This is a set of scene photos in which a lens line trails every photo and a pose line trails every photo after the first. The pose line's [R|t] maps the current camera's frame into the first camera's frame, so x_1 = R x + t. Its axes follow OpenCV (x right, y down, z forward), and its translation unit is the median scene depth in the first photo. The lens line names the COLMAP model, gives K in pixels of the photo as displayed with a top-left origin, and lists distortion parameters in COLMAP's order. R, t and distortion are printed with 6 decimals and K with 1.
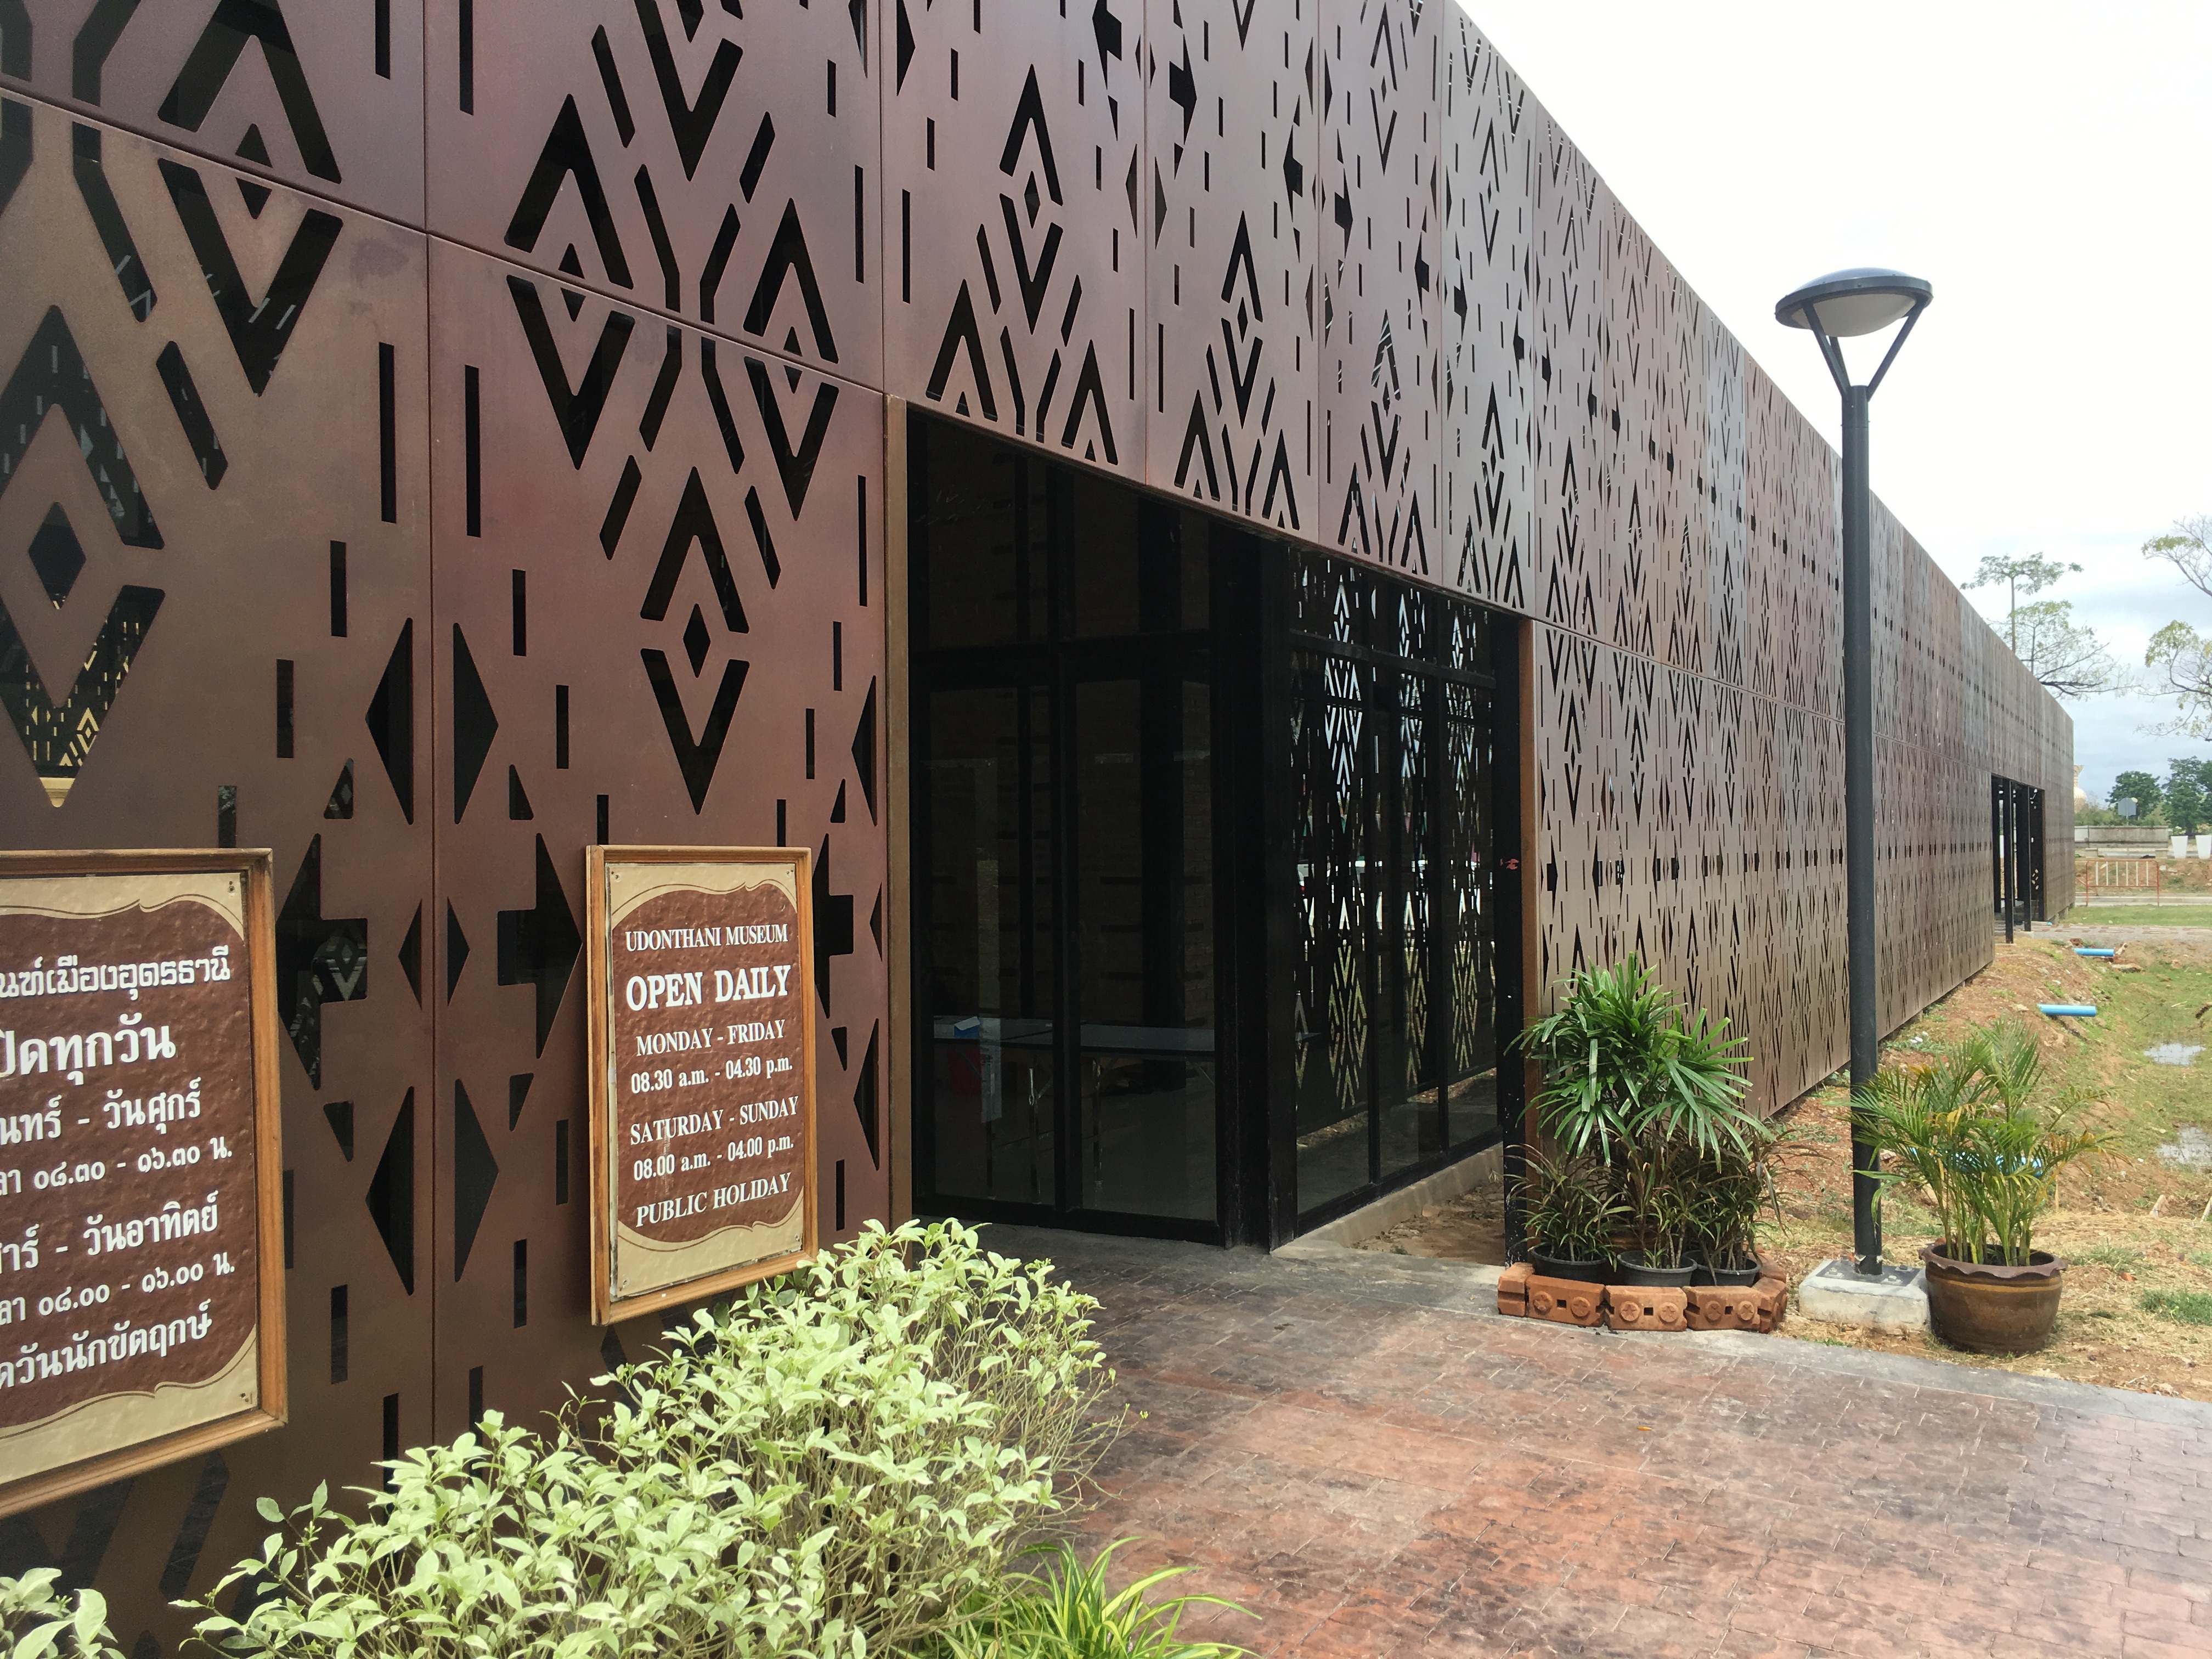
lens RADIAL K [[1894.2, 0, 1106.7], [0, 1894.2, 827.4], [0, 0, 1]] dist [-0.002558, -0.002150]
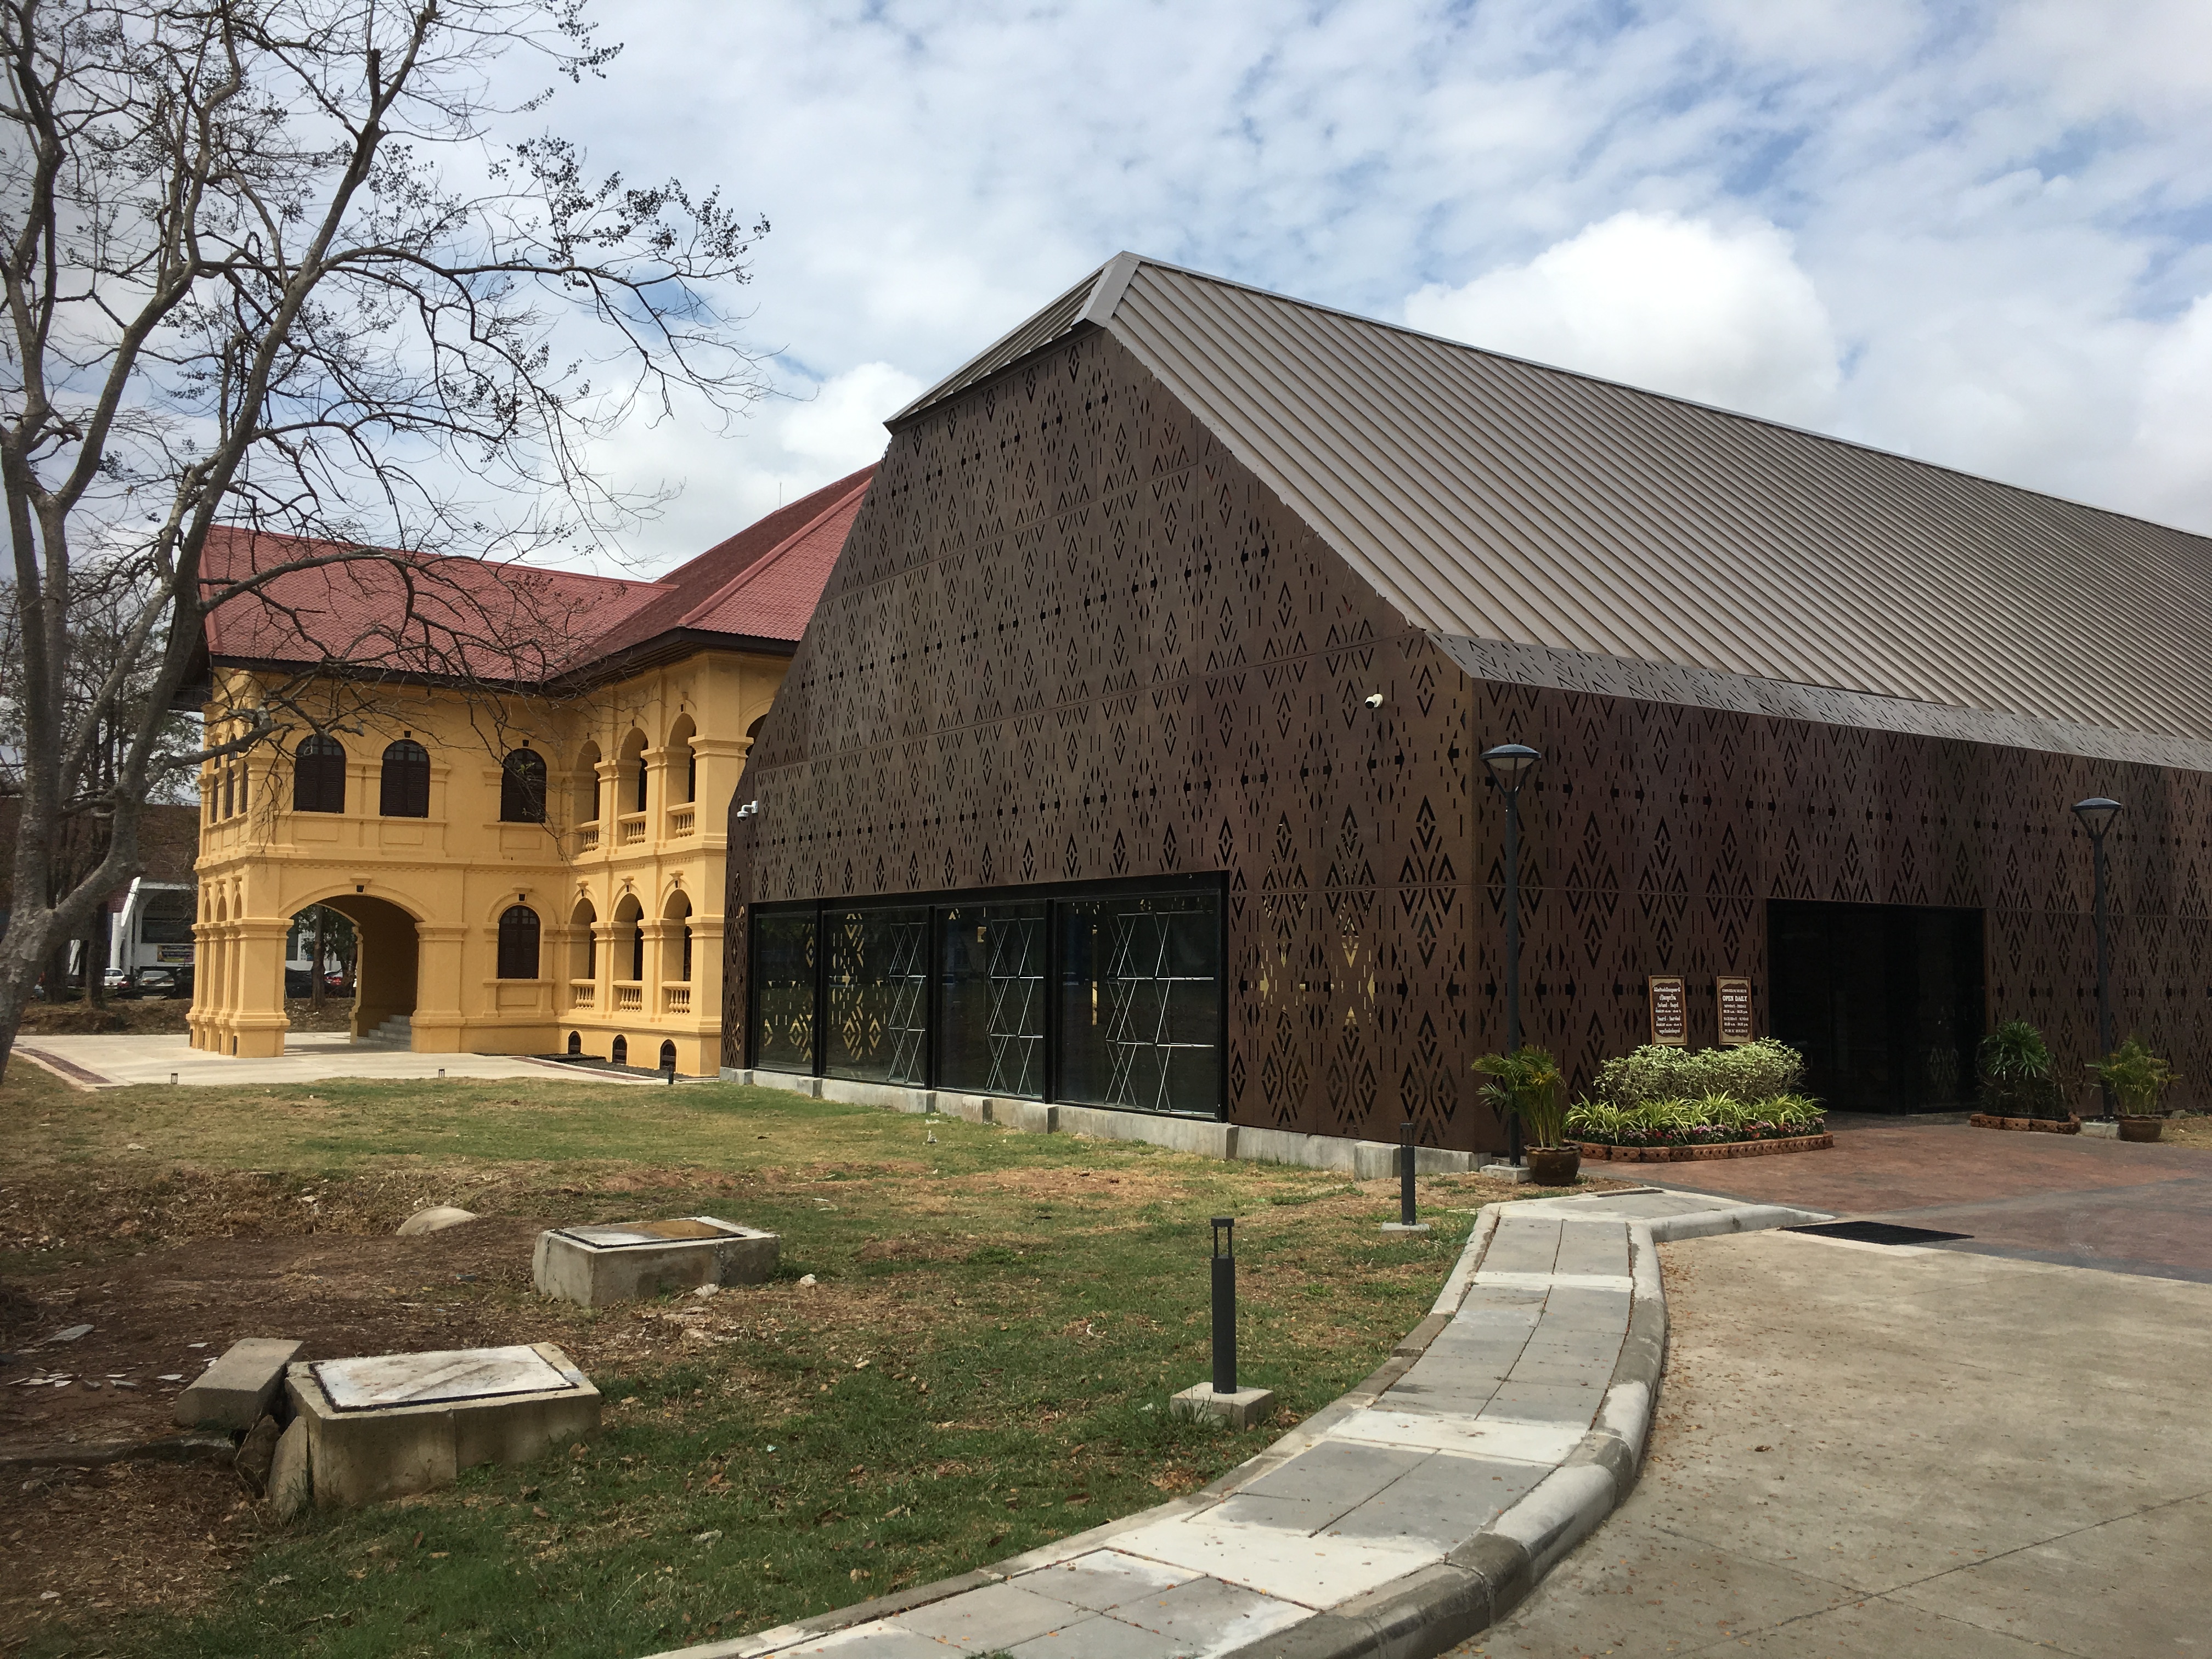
lens RADIAL K [[1894.2, 0, 1108.5], [0, 1894.2, 825.7], [0, 0, 1]] dist [-0.002558, -0.002150]
pose [[0.893161, -0.026353, -0.448964, 0.704245], [-0.008164, 0.997167, -0.074771, -0.002696], [0.449663, 0.070448, 0.890416, -5.074036]]
